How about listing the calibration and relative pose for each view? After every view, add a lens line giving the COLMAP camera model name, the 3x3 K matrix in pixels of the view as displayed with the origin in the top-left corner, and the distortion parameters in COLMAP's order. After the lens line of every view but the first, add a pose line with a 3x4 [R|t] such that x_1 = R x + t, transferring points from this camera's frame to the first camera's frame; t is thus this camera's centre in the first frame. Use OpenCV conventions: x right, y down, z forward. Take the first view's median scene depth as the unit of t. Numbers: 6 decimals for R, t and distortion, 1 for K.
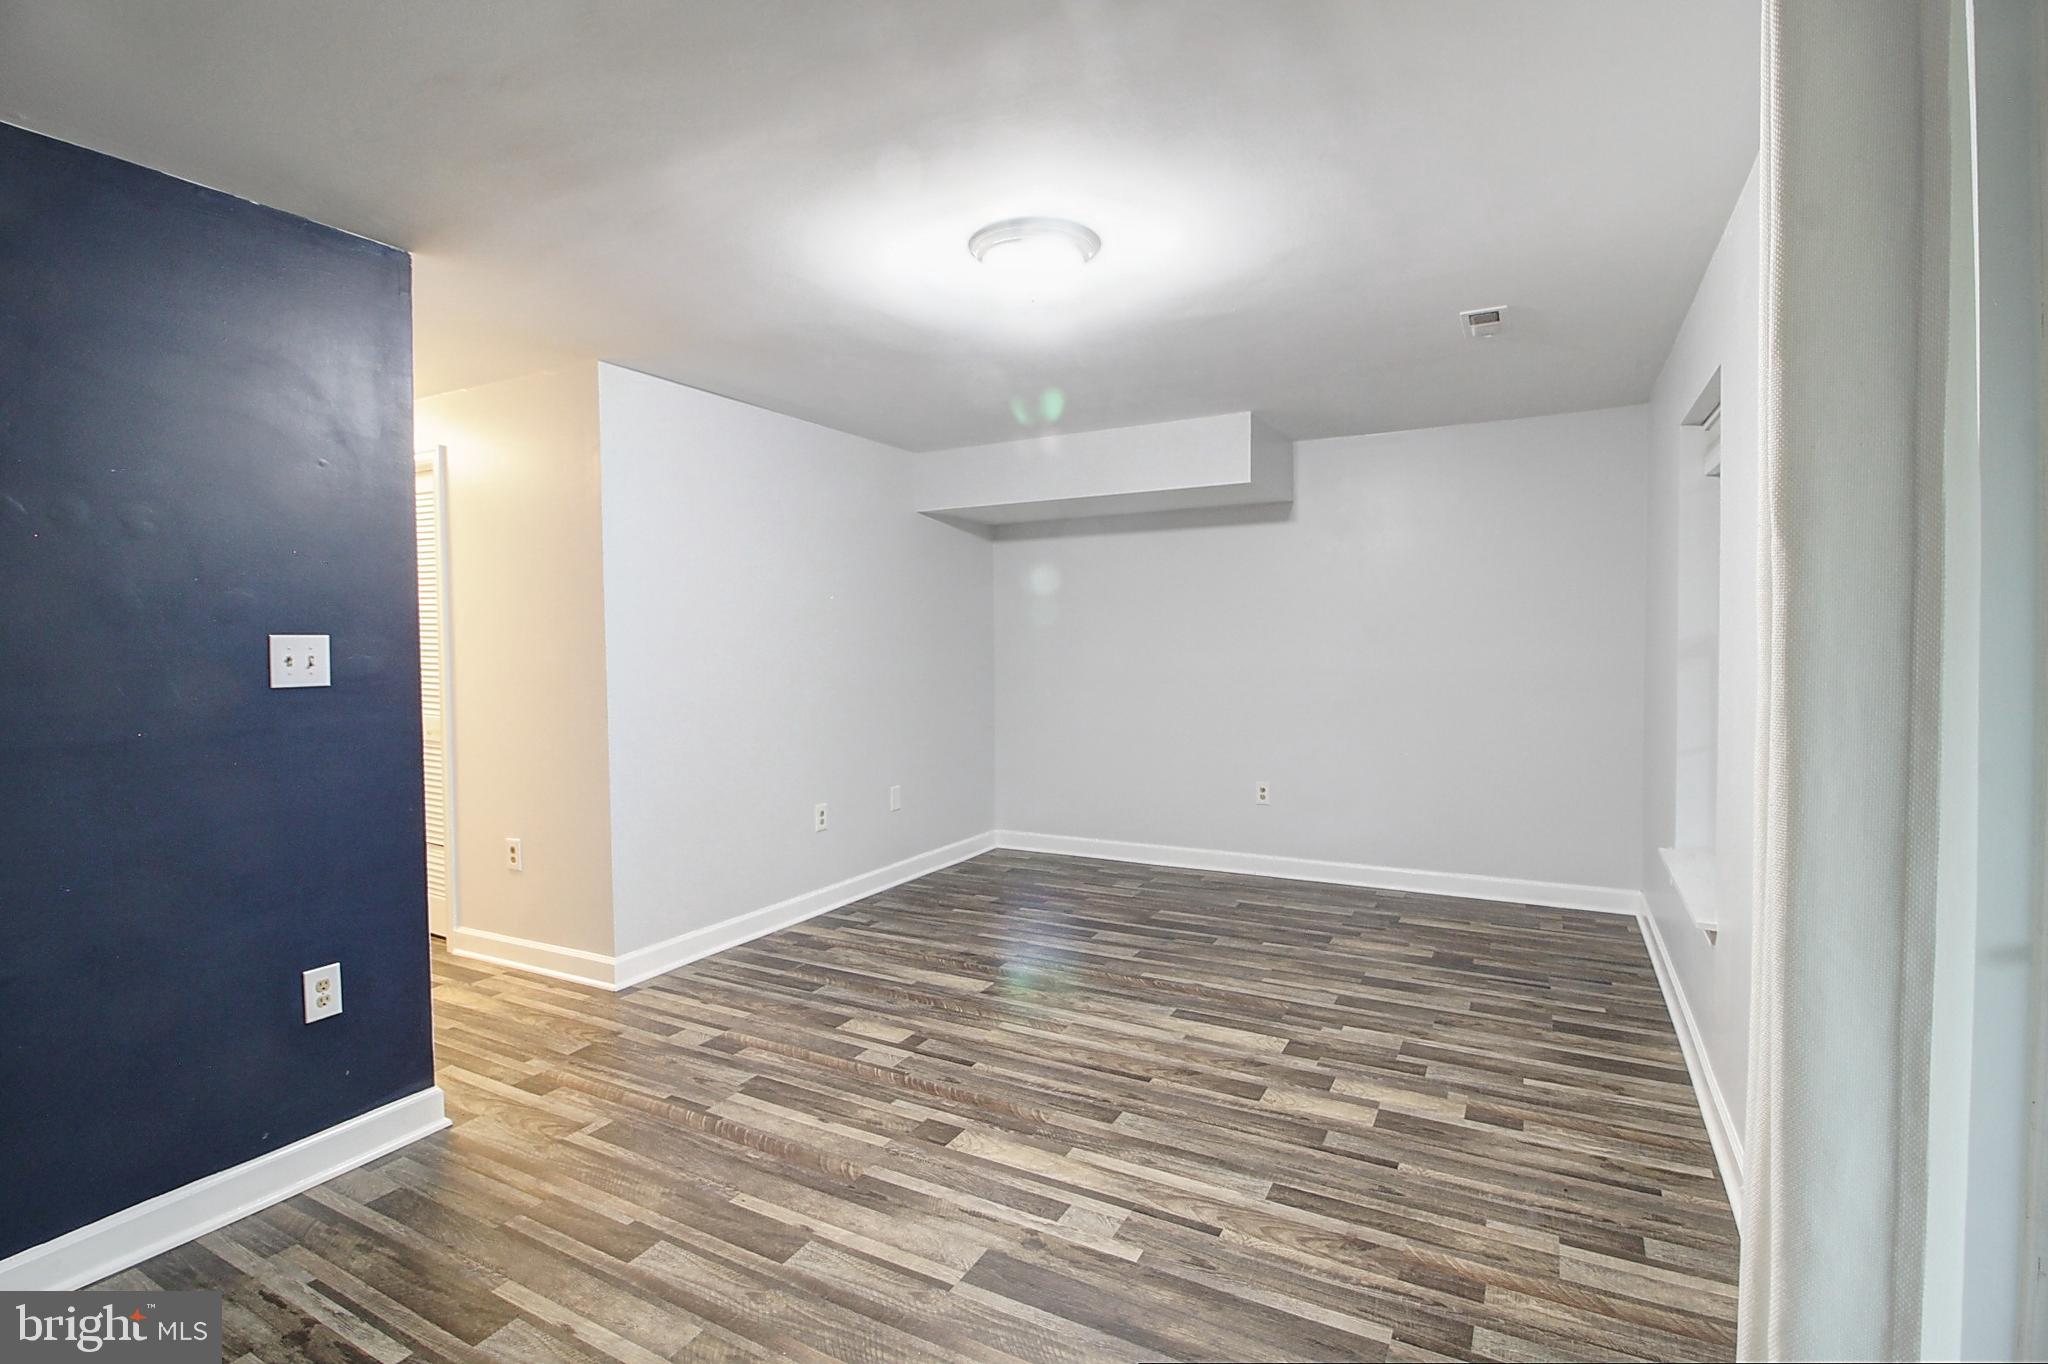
lens RADIAL K [[958.1, 0, 1027.8], [0, 958.1, 676.1], [0, 0, 1]] dist [-0.005009, -0.008402]
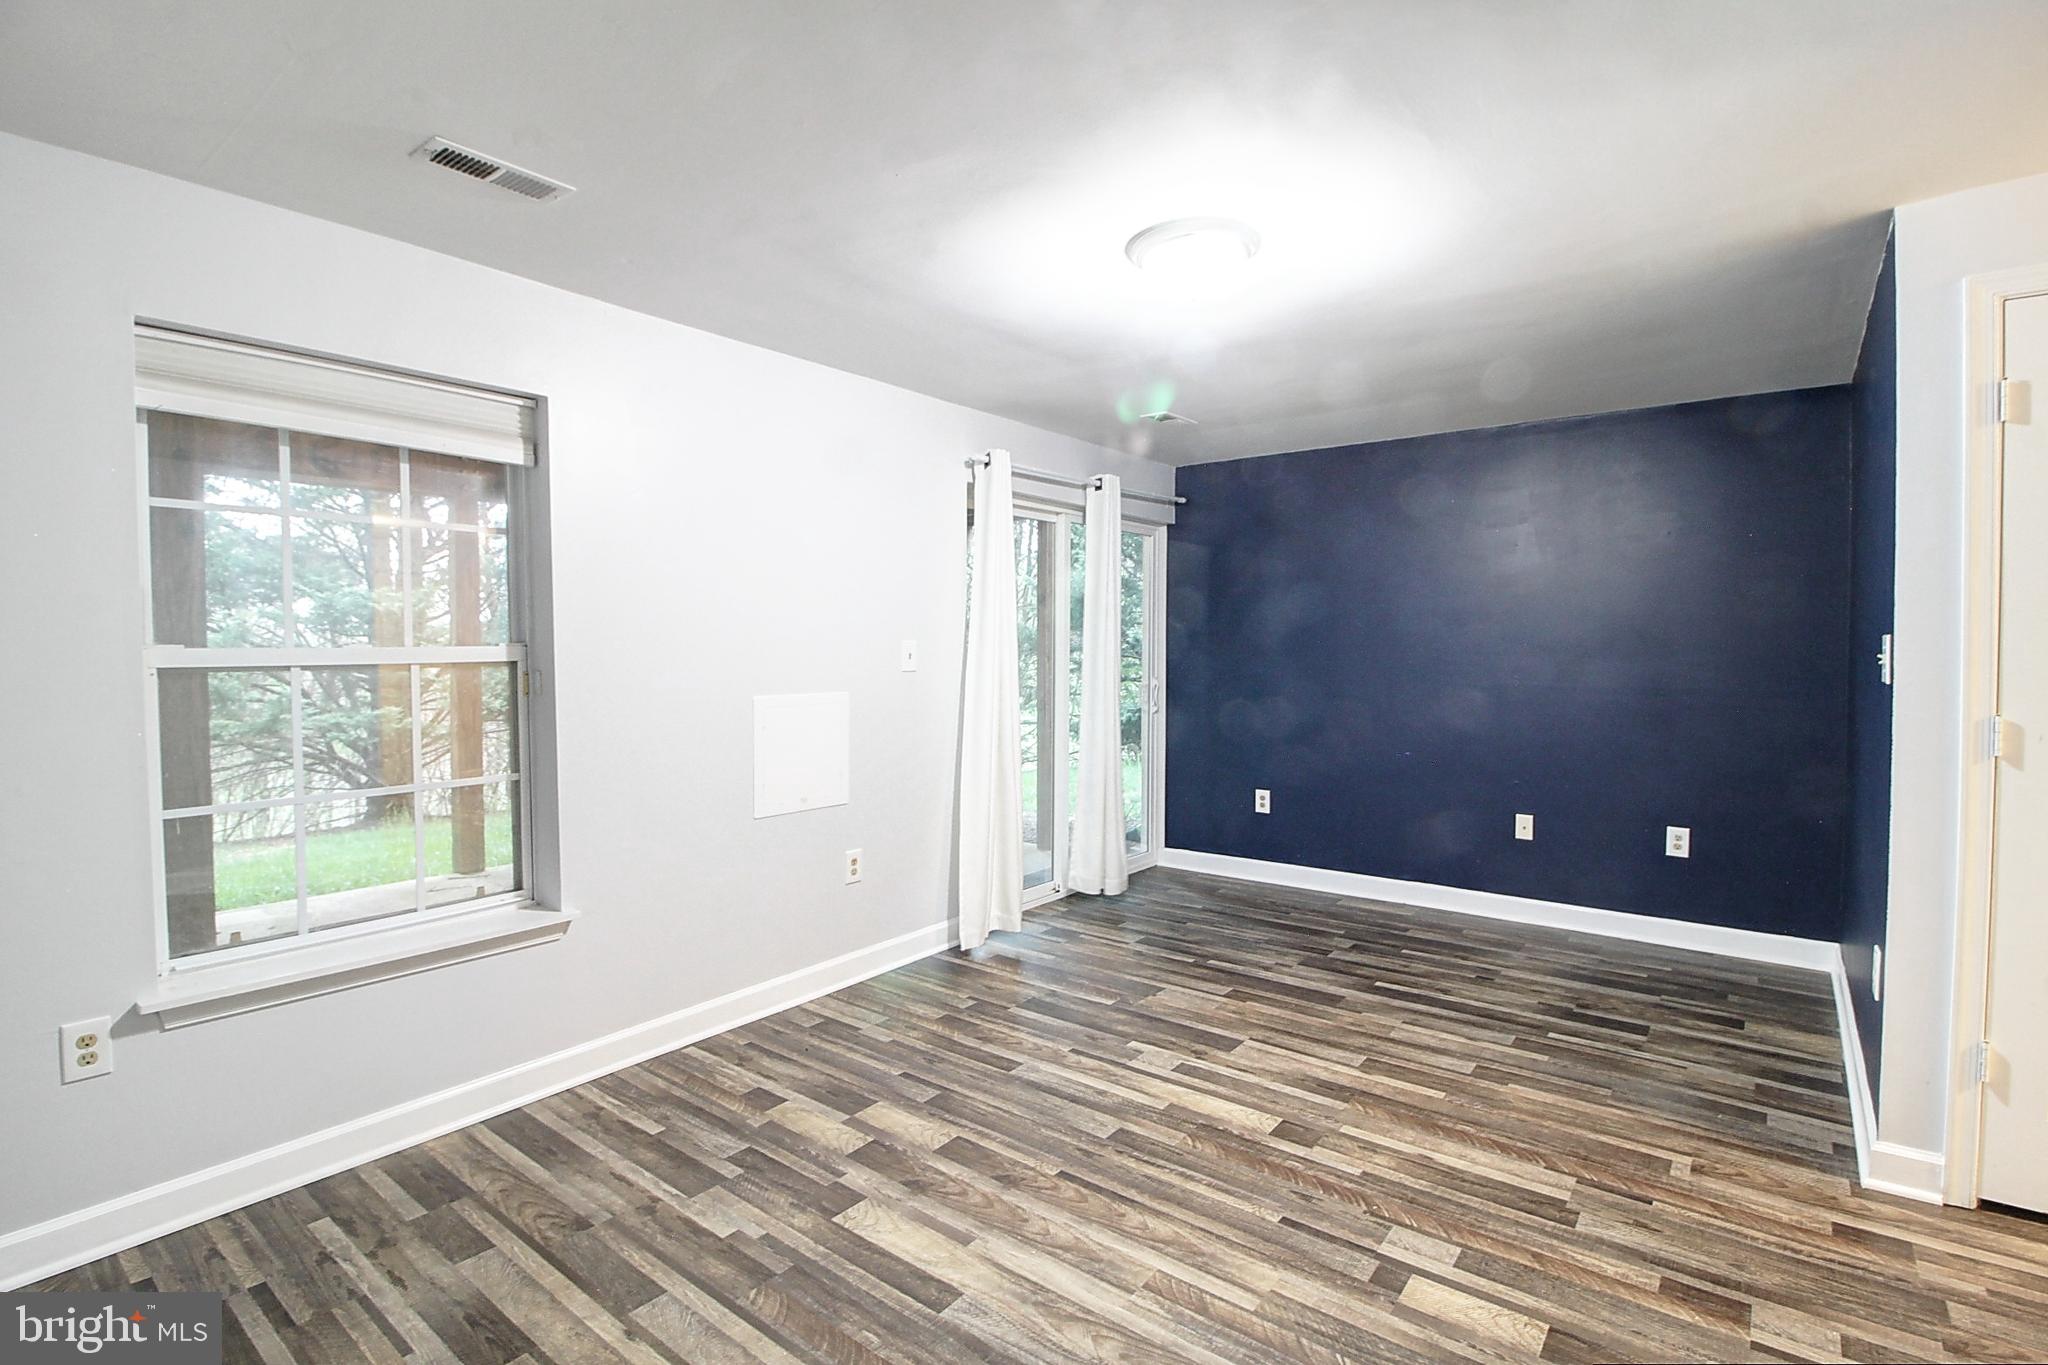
lens RADIAL K [[958.1, 0, 1029.1], [0, 958.1, 673.3], [0, 0, 1]] dist [-0.005009, -0.008402]
pose [[-0.985738, 0.006226, 0.168174, 0.009768], [0.018428, 0.997300, 0.071089, -0.081274], [-0.167278, 0.073175, -0.983191, 1.925805]]
